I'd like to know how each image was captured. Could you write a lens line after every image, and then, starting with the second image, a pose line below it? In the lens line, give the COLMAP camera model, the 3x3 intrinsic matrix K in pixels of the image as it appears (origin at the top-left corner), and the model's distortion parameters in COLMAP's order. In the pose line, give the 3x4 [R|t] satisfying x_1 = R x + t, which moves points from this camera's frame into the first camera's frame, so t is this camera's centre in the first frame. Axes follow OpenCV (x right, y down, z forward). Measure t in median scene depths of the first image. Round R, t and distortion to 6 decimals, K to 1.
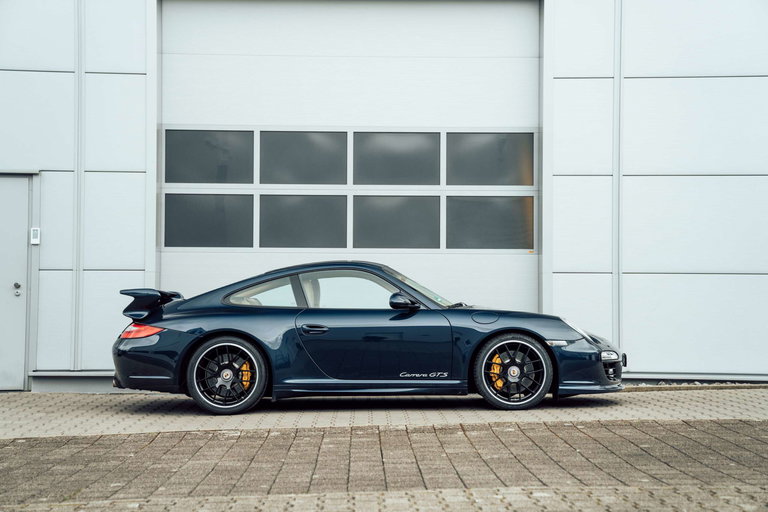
lens RADIAL K [[1256.9, 0, 384.0], [0, 1256.9, 256.0], [0, 0, 1]] dist [0.272549, 0.237185]
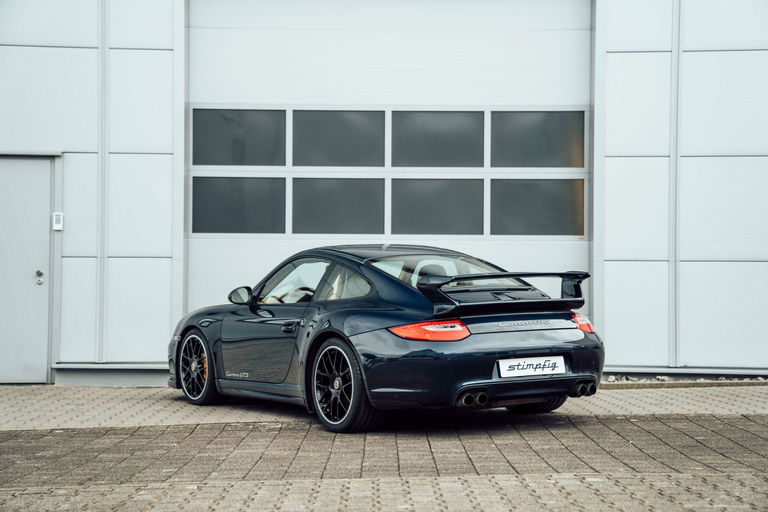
lens RADIAL K [[1444.5, 0, 384.0], [0, 1444.5, 256.0], [0, 0, 1]] dist [0.354117, 0.163646]
pose [[0.999864, 0.000707, -0.016470, -0.015975], [-0.000551, 0.999955, 0.009493, -0.000450], [0.016476, -0.009482, 0.999819, -0.108958]]
